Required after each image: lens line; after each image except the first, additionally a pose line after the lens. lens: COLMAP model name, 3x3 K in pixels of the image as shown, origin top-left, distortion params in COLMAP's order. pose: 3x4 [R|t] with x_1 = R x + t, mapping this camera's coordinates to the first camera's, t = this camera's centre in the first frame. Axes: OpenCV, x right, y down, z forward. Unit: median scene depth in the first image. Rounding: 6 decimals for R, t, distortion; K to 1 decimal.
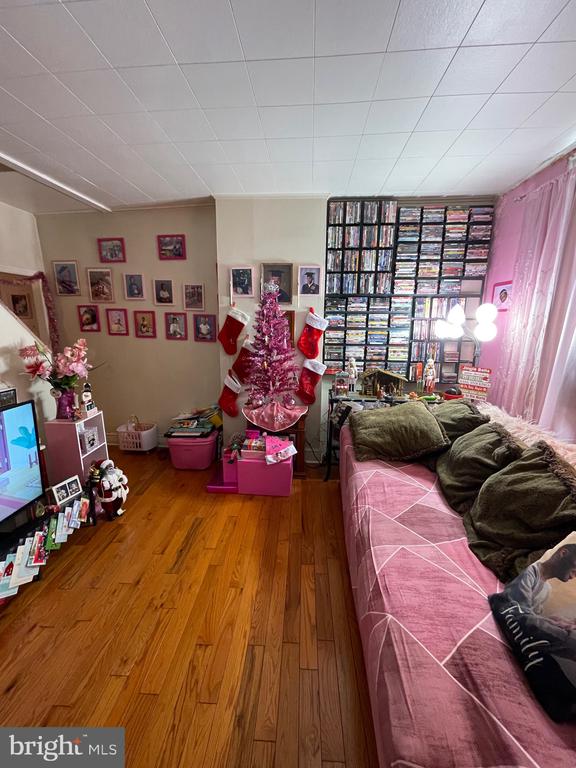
lens RADIAL K [[309.1, 0, 286.8], [0, 309.1, 385.9], [0, 0, 1]] dist [-0.003841, 0.001598]
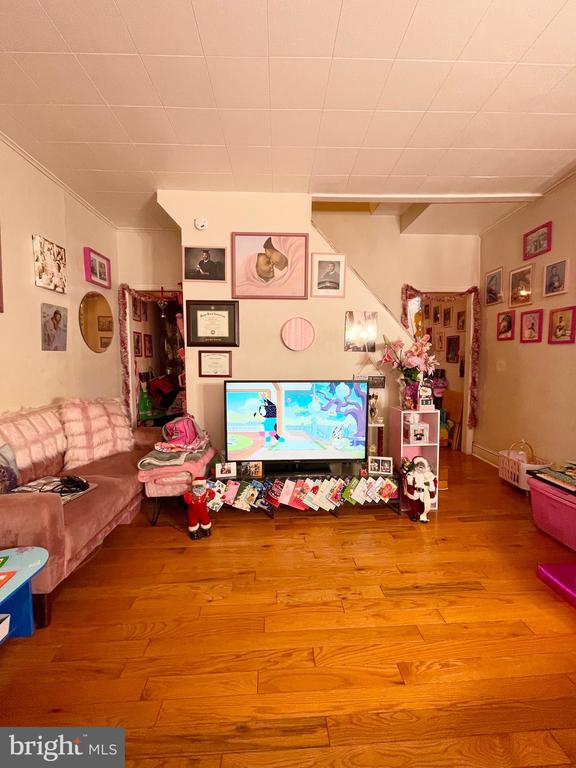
lens RADIAL K [[309.1, 0, 288.5], [0, 309.1, 384.3], [0, 0, 1]] dist [-0.003841, 0.001598]
pose [[0.108807, 0.088292, -0.990134, 0.265258], [-0.205780, 0.976473, 0.064461, 0.031428], [0.972531, 0.196736, 0.124416, 0.355246]]
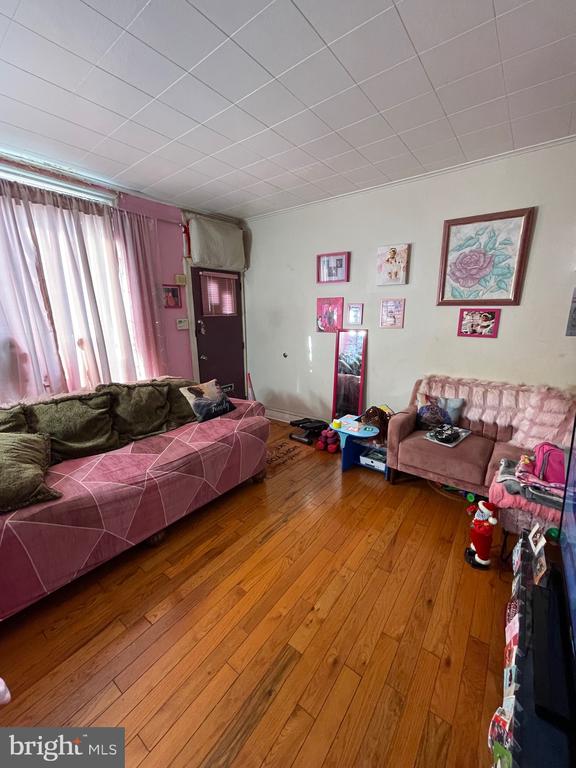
lens RADIAL K [[309.1, 0, 291.2], [0, 309.1, 388.5], [0, 0, 1]] dist [-0.003841, 0.001598]
pose [[-0.839642, -0.124142, 0.528762, -0.459333], [0.127420, 0.901338, 0.413949, -0.181130], [-0.527982, 0.414944, -0.740984, 0.872394]]
